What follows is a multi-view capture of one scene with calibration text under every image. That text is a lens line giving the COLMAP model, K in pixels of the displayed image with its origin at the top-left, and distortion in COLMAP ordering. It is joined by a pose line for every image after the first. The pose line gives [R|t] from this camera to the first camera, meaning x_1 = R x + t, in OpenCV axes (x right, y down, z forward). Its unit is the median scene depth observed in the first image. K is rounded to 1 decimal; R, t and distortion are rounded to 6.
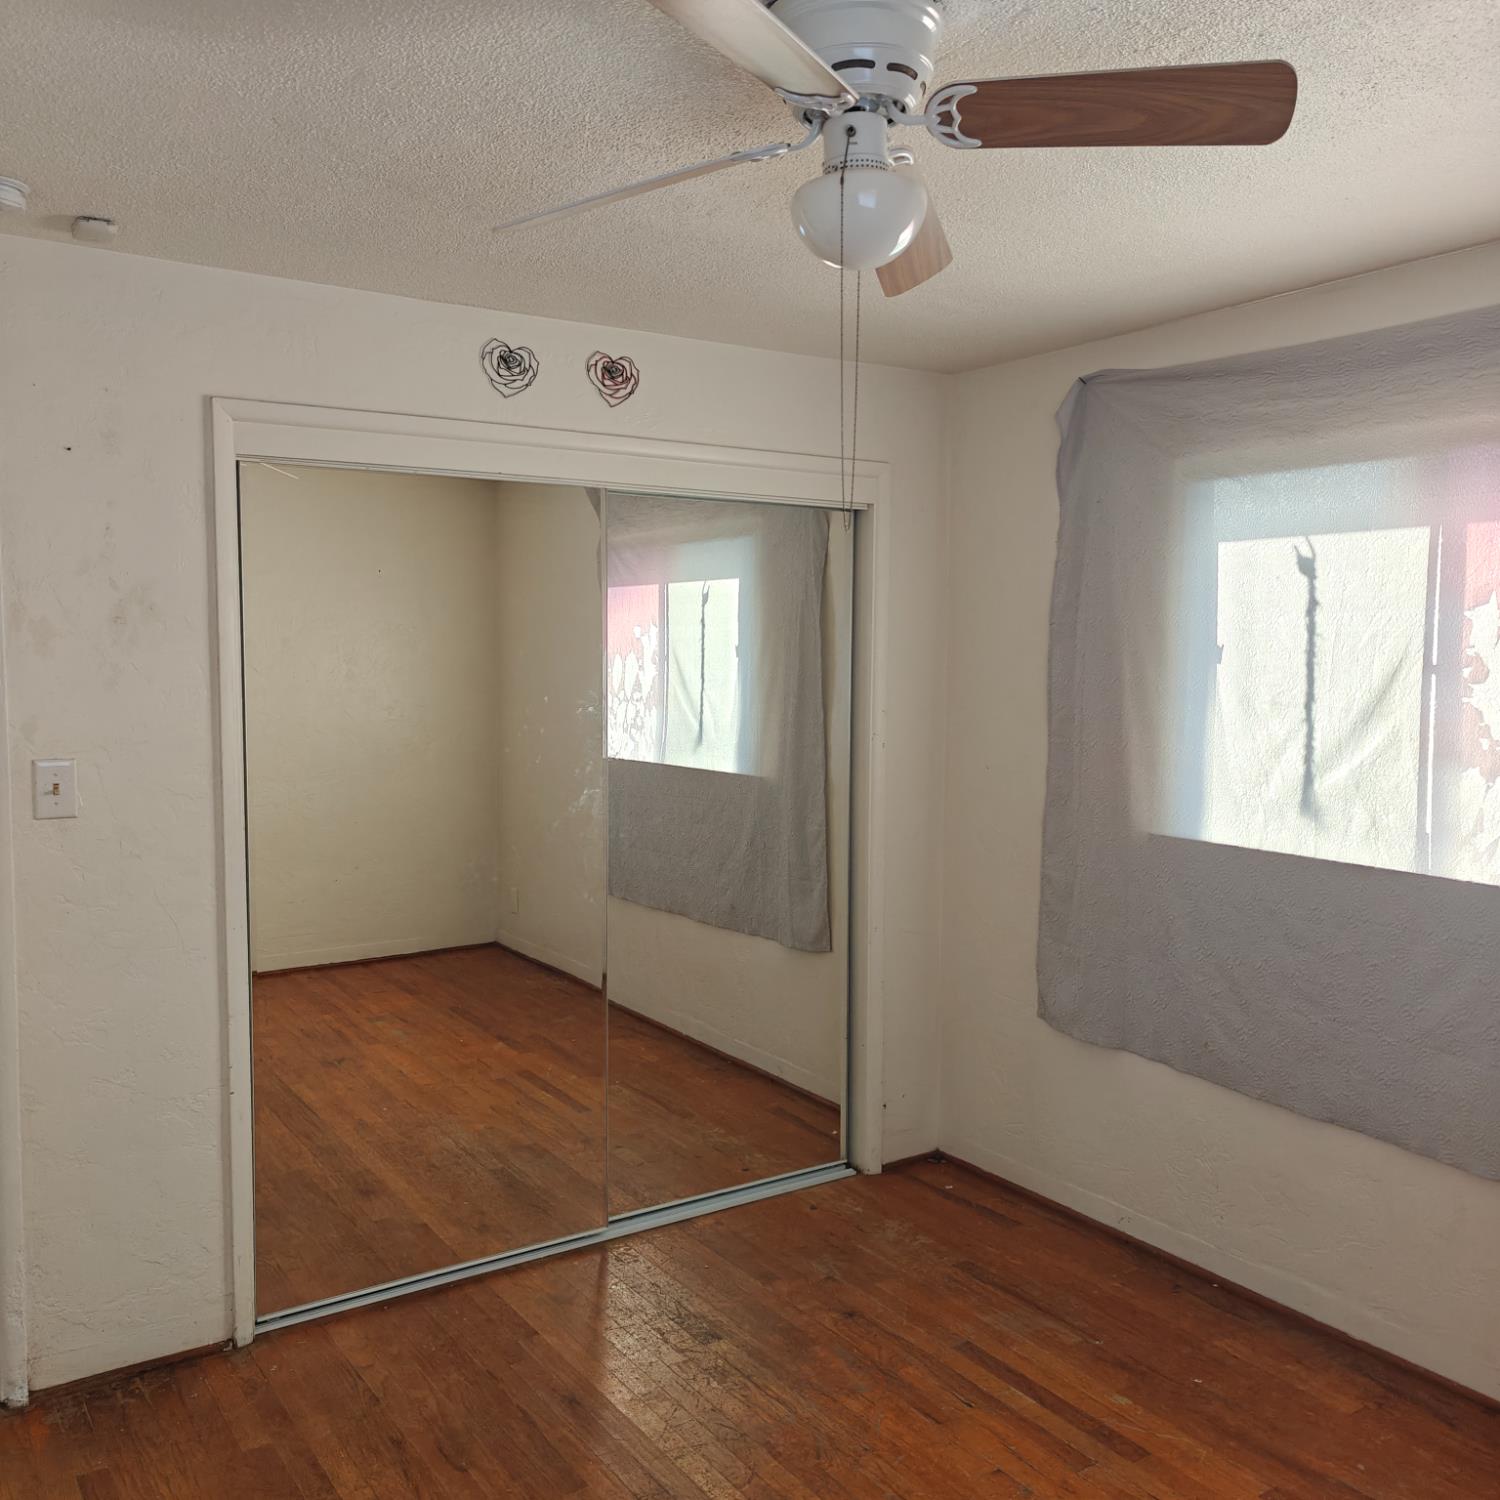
lens RADIAL K [[1323.7, 0, 750.0], [0, 1323.7, 750.0], [0, 0, 1]] dist [-0.002773, -0.004597]
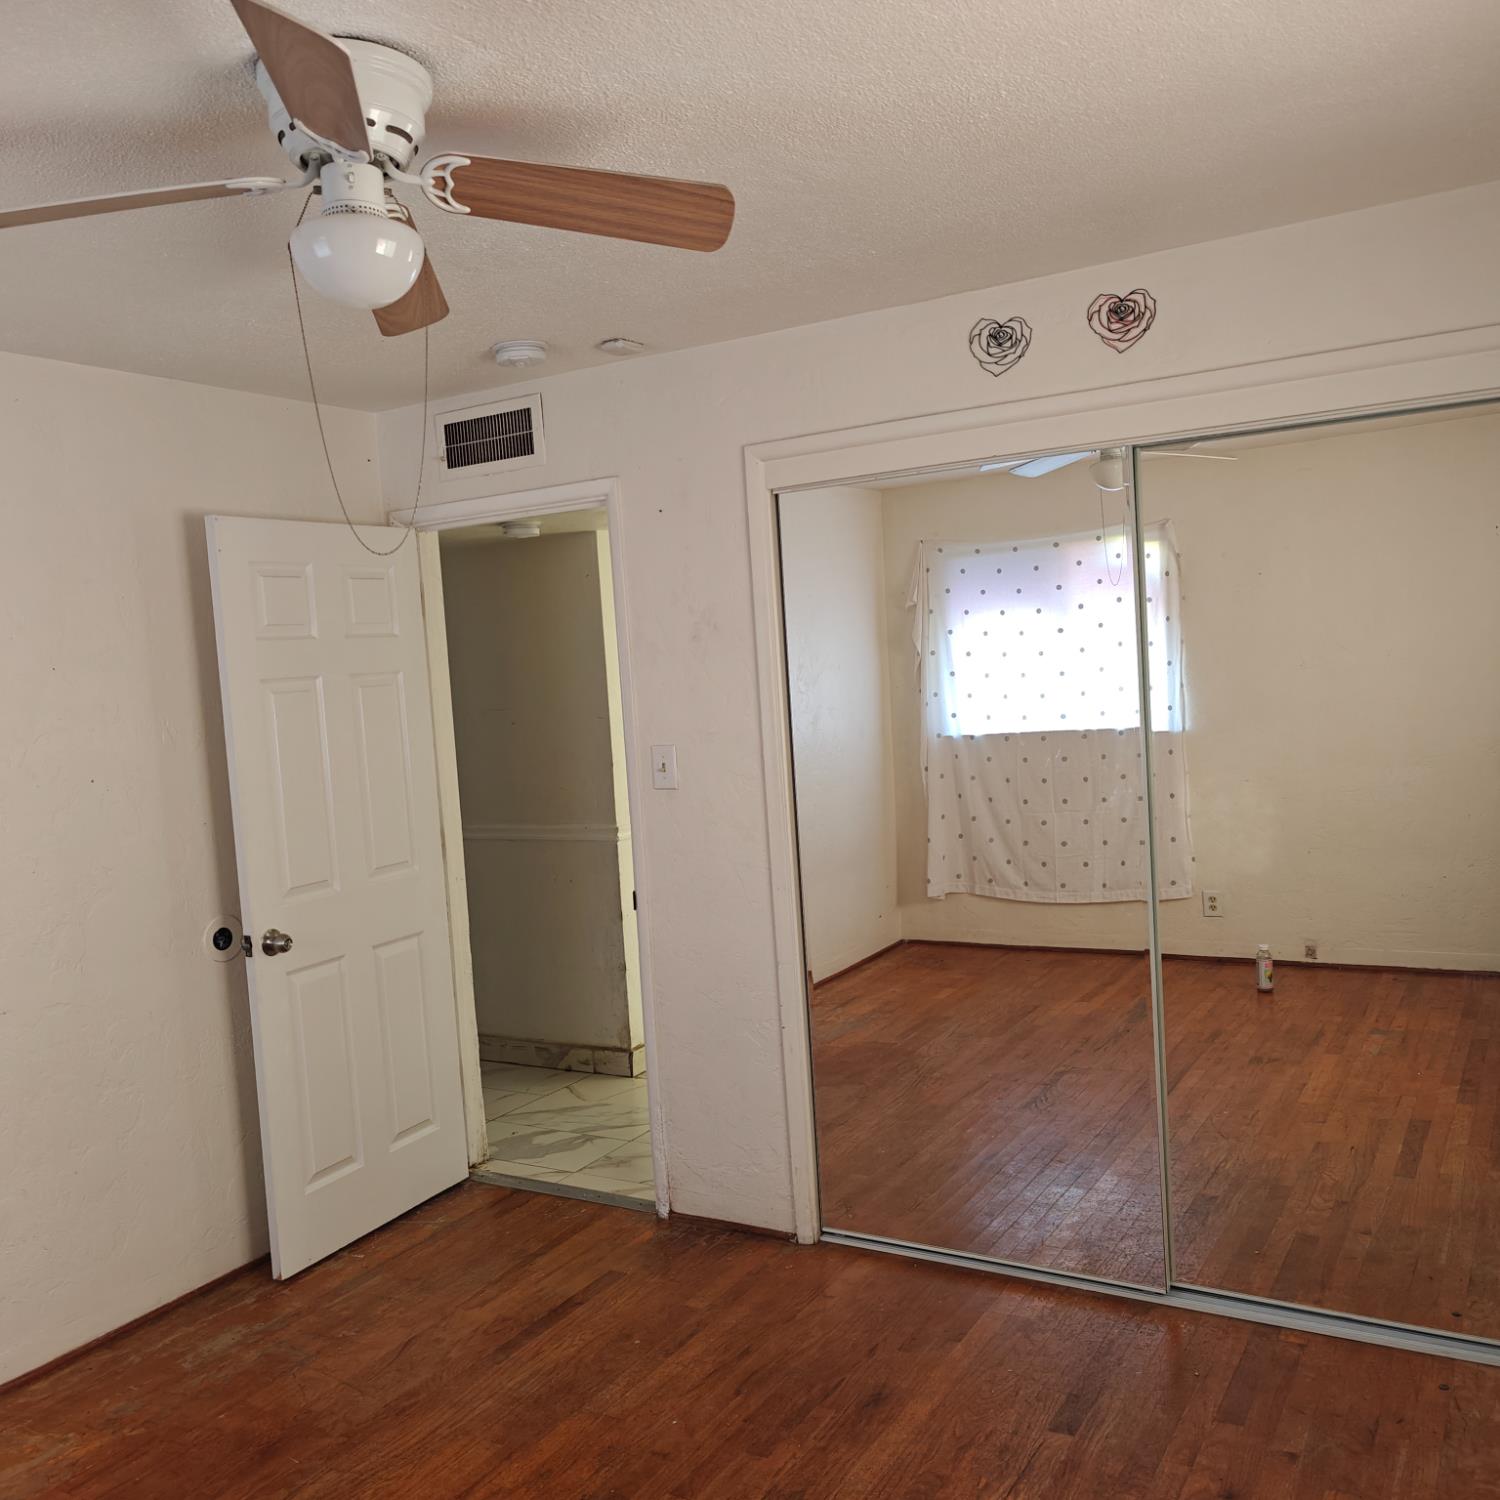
lens RADIAL K [[1371.7, 0, 750.0], [0, 1371.7, 750.0], [0, 0, 1]] dist [0.002804, 0.011477]
pose [[0.440587, 0.033266, -0.897093, 0.638800], [-0.001628, 0.999341, 0.036258, -0.031922], [0.897709, -0.014514, 0.440351, 0.399179]]
